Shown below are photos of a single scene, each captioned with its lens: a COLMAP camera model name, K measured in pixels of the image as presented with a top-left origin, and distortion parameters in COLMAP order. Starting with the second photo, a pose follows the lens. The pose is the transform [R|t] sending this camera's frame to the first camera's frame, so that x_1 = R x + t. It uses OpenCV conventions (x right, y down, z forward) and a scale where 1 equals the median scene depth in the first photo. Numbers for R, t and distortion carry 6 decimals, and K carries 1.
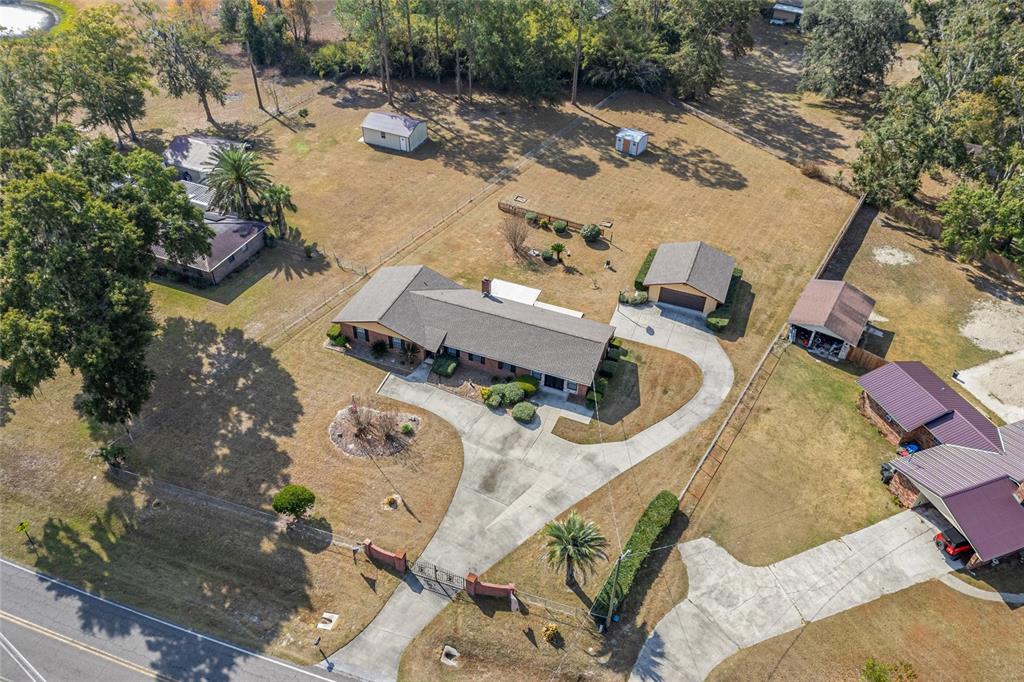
lens RADIAL K [[763.1, 0, 509.7], [0, 763.1, 339.3], [0, 0, 1]] dist [0.042881, -0.032500]
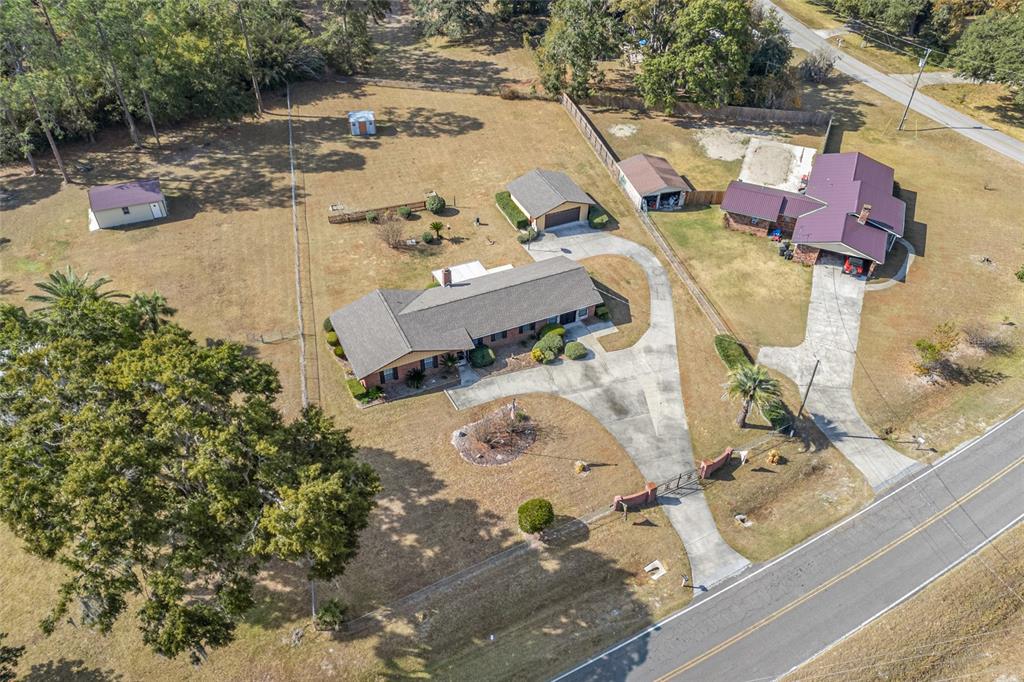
lens RADIAL K [[763.1, 0, 512.1], [0, 763.1, 341.9], [0, 0, 1]] dist [0.042881, -0.032500]
pose [[0.688128, -0.480854, 0.543377, -0.570984], [0.465305, 0.867061, 0.178035, -0.137261], [-0.556750, 0.130325, 0.820393, 0.136388]]
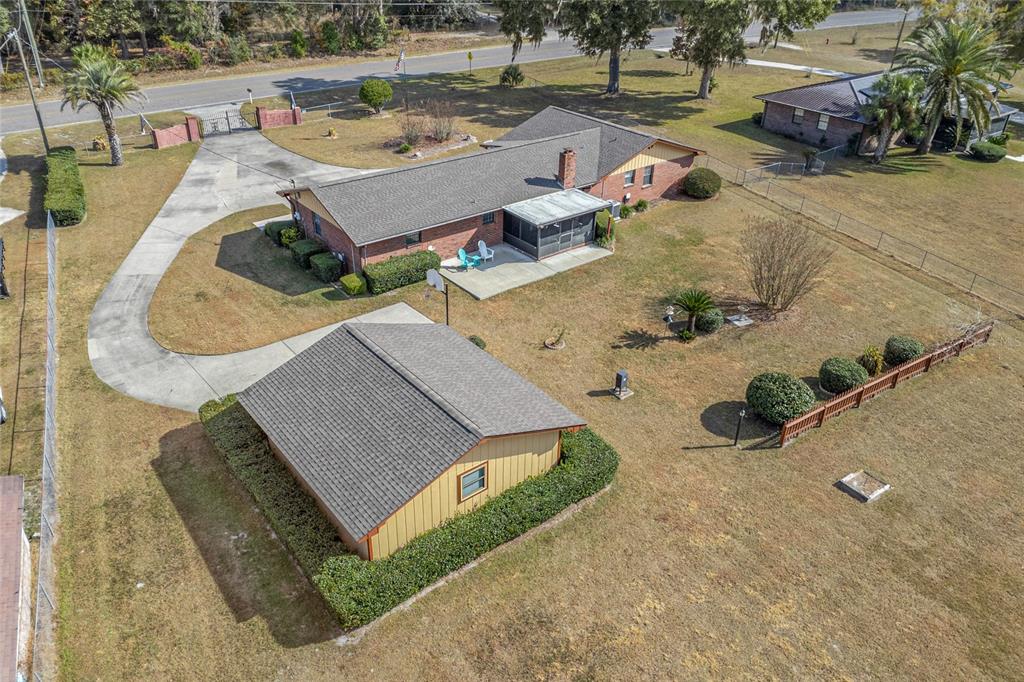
lens RADIAL K [[763.1, 0, 511.0], [0, 763.1, 341.5], [0, 0, 1]] dist [0.042881, -0.032500]
pose [[-0.504472, 0.408871, -0.760482, 0.475799], [-0.587131, 0.483347, 0.649348, -0.352692], [0.633076, 0.774081, -0.003773, 1.094380]]
